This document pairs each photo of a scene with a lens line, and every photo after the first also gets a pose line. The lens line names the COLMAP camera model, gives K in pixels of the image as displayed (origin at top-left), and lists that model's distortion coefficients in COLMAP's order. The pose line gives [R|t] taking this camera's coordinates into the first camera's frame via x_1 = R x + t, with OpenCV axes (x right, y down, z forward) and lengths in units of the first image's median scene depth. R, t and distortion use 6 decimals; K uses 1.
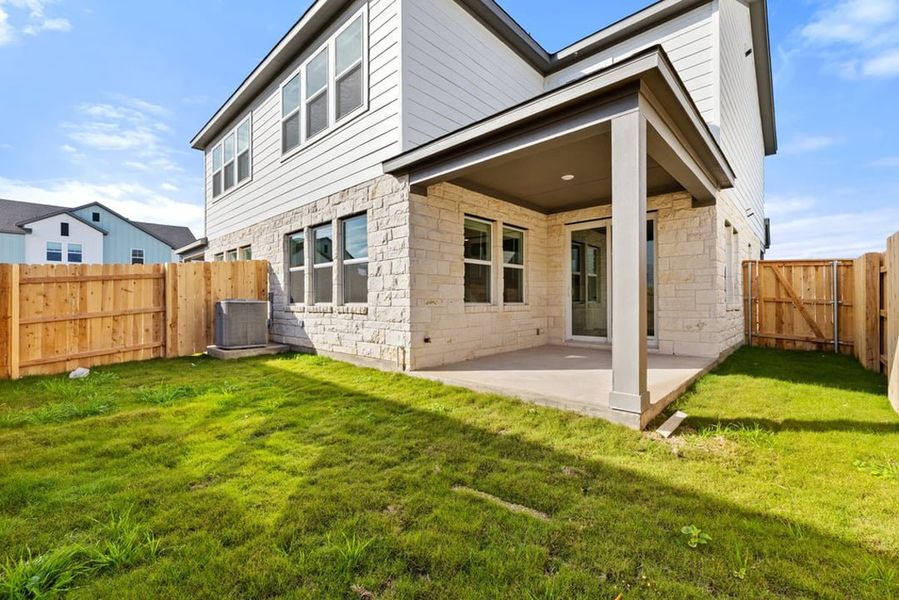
lens RADIAL K [[380.2, 0, 448.2], [0, 380.2, 299.7], [0, 0, 1]] dist [-0.001552, 0.000148]
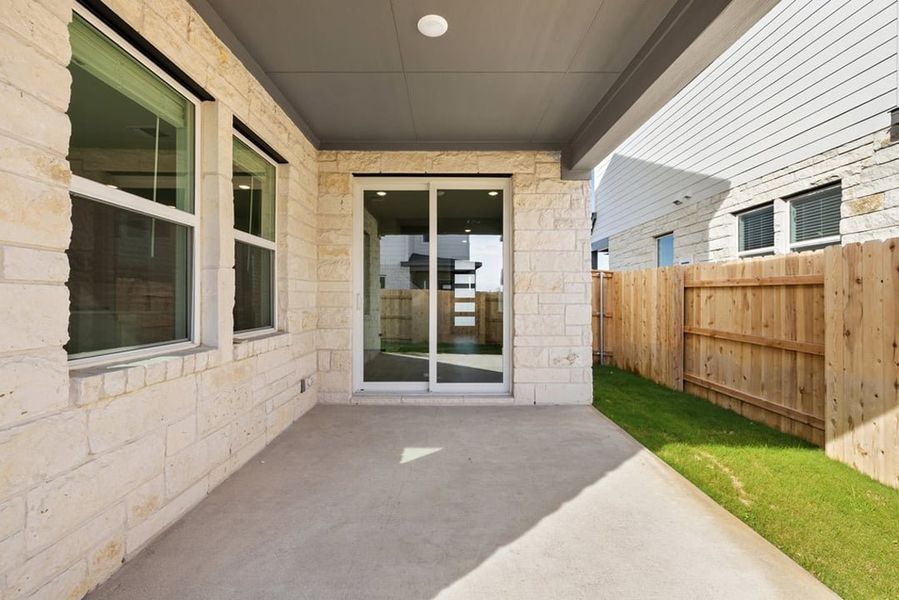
lens RADIAL K [[380.2, 0, 451.5], [0, 380.2, 301.1], [0, 0, 1]] dist [-0.001552, 0.000148]
pose [[0.722962, 0.003809, 0.690877, 0.046255], [-0.007873, 0.999965, 0.002726, -0.028412], [-0.690843, -0.007410, 0.722967, 0.599851]]
